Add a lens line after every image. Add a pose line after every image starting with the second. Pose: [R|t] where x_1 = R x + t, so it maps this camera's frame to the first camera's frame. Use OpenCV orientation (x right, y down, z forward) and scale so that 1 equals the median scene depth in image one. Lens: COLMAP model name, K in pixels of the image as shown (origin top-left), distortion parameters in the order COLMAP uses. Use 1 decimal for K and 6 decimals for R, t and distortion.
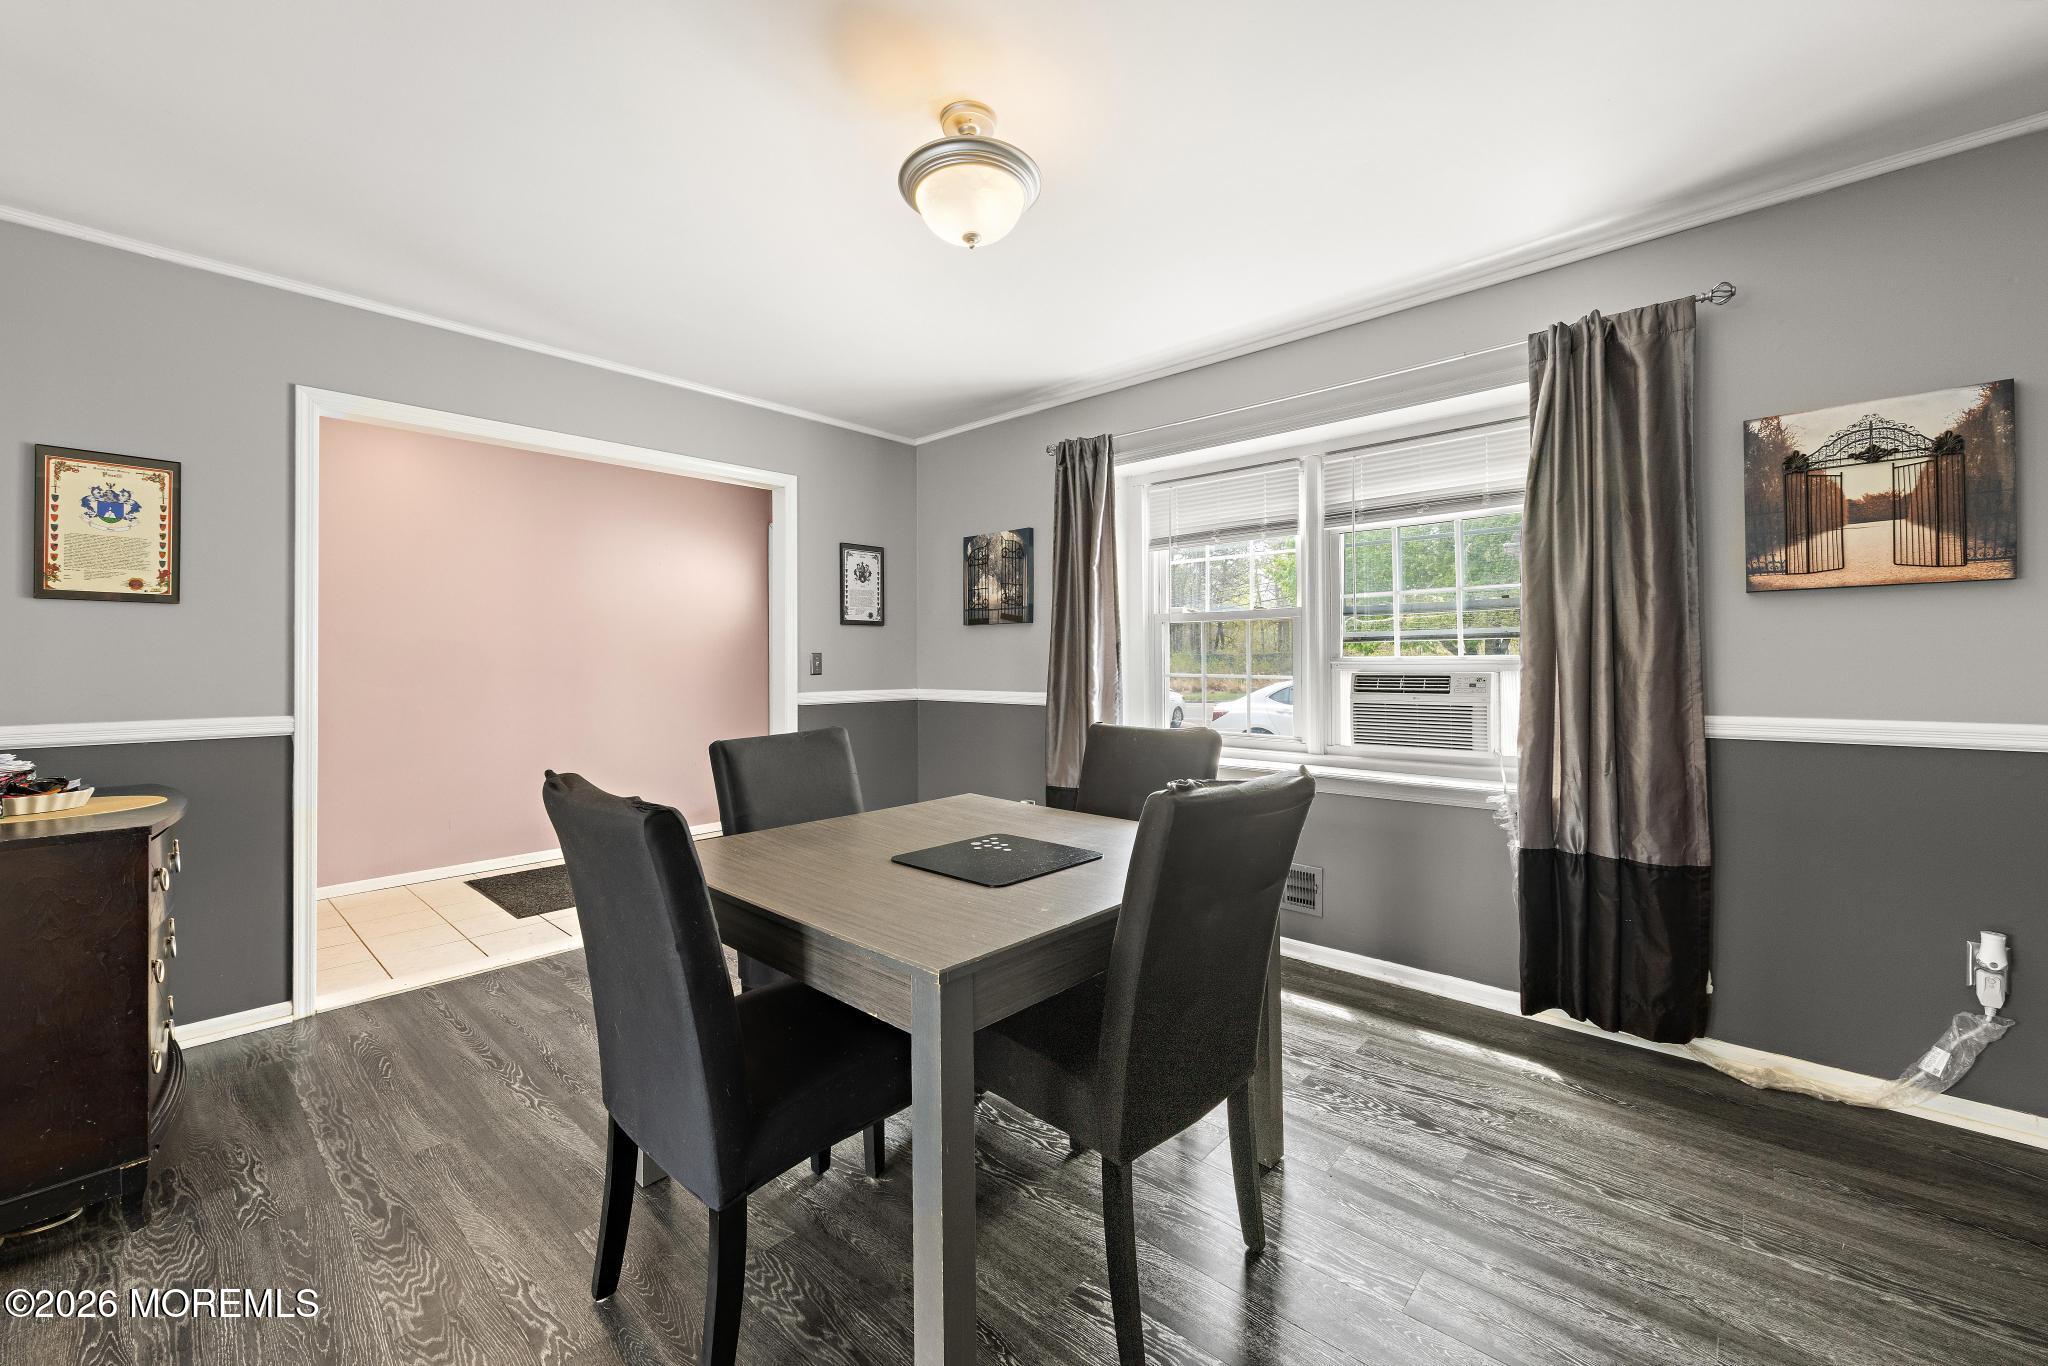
lens RADIAL K [[815.7, 0, 1026.1], [0, 815.7, 658.0], [0, 0, 1]] dist [0.000806, 0.000053]
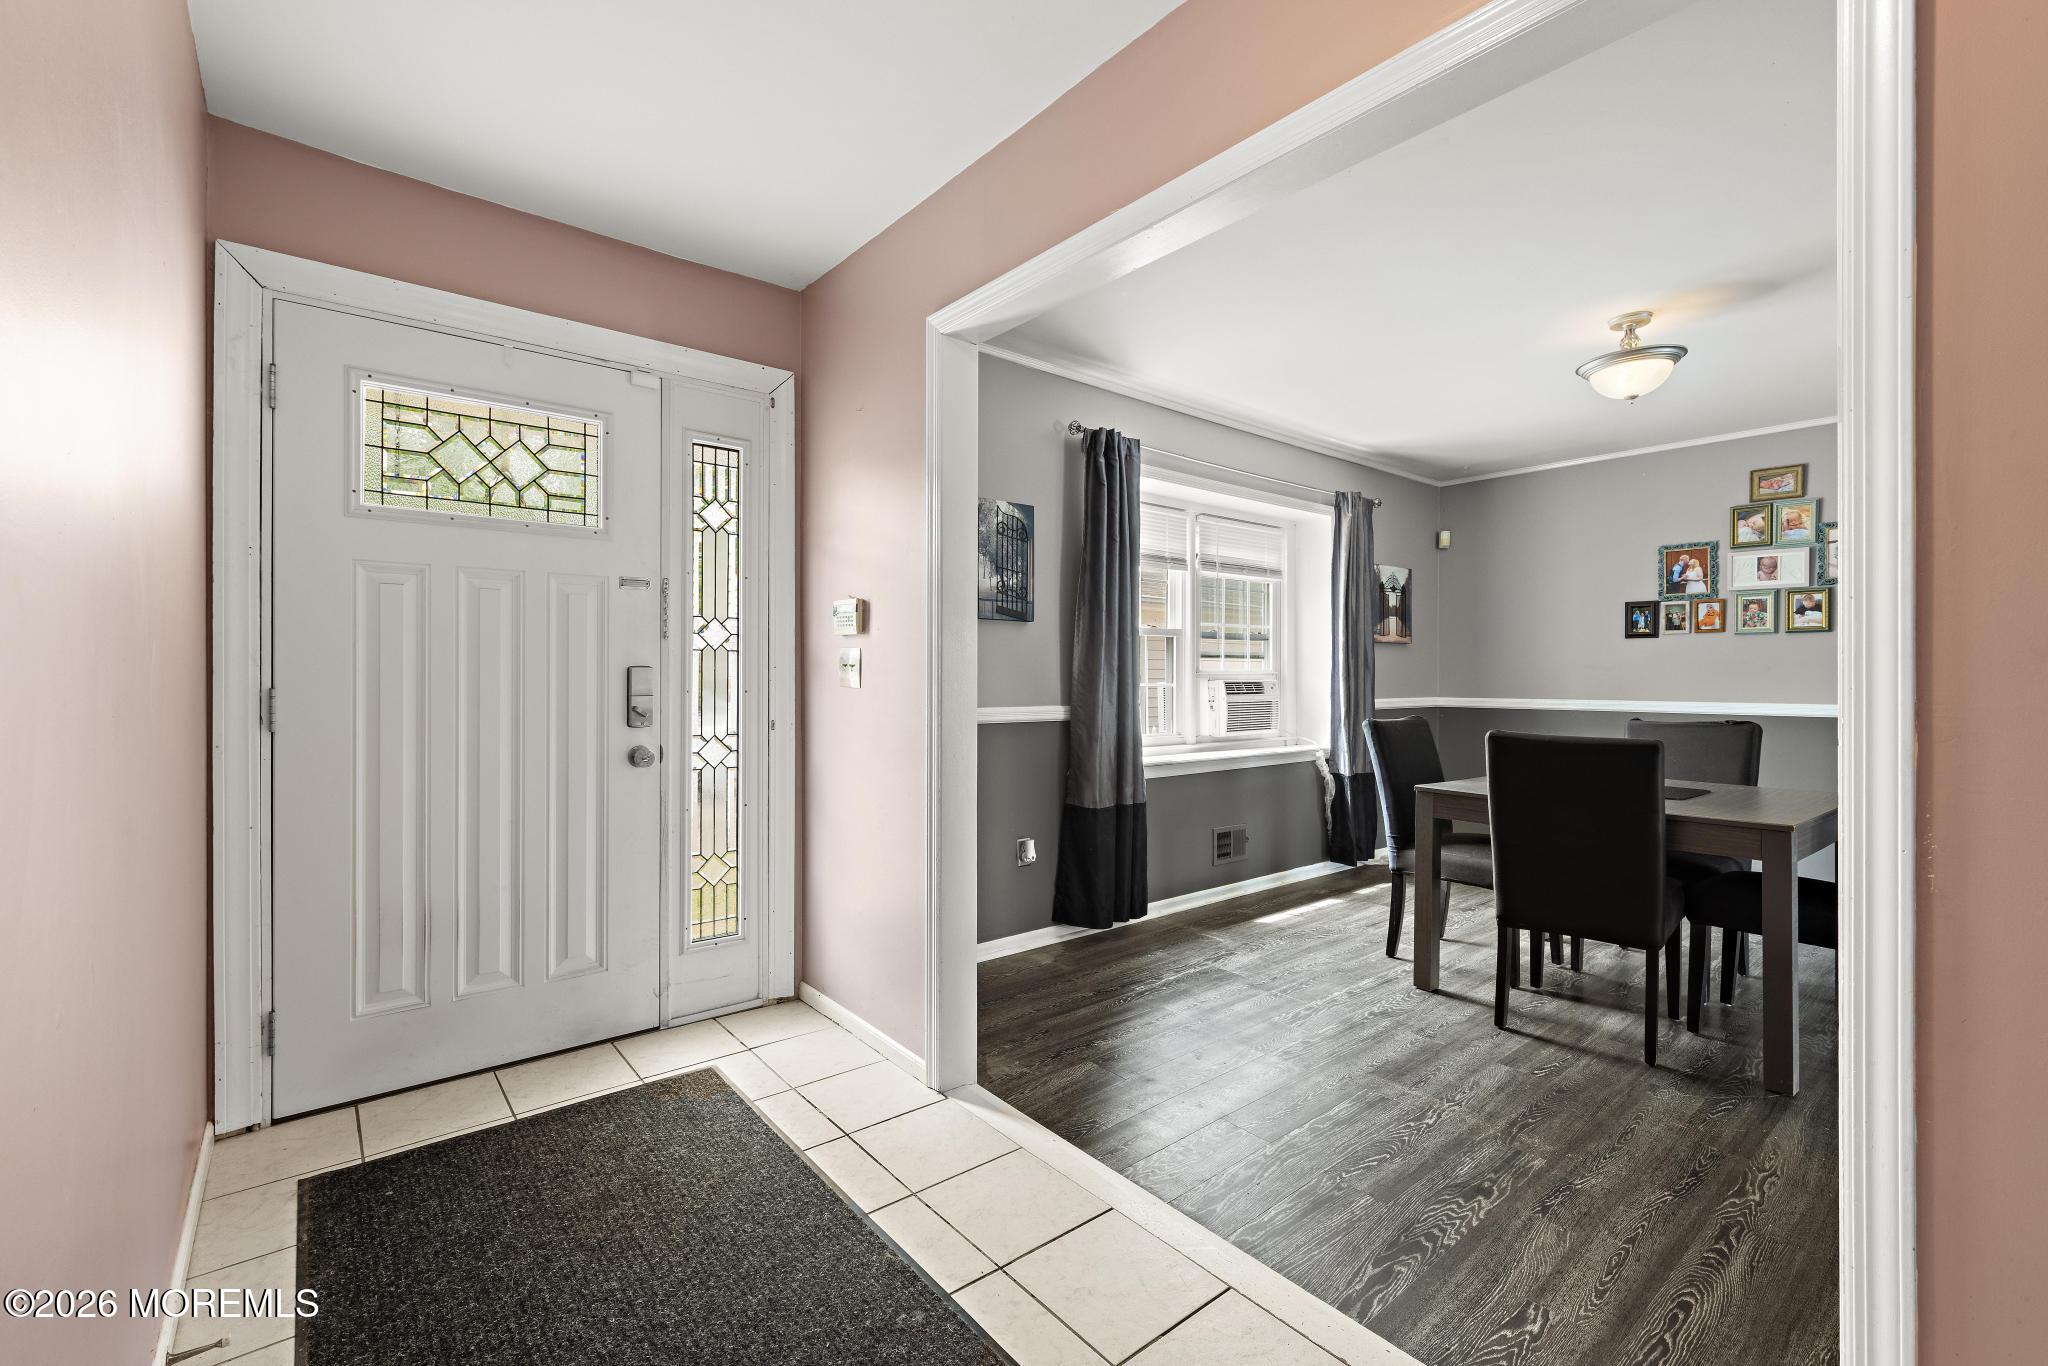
lens RADIAL K [[877.3, 0, 1024.0], [0, 877.3, 683.0], [0, 0, 1]] dist [0.001920, 0.000233]
pose [[0.144418, -0.002330, 0.989514, -1.121768], [-0.008912, 0.999954, 0.003655, 0.019792], [-0.989477, -0.009346, 0.144391, 1.130516]]
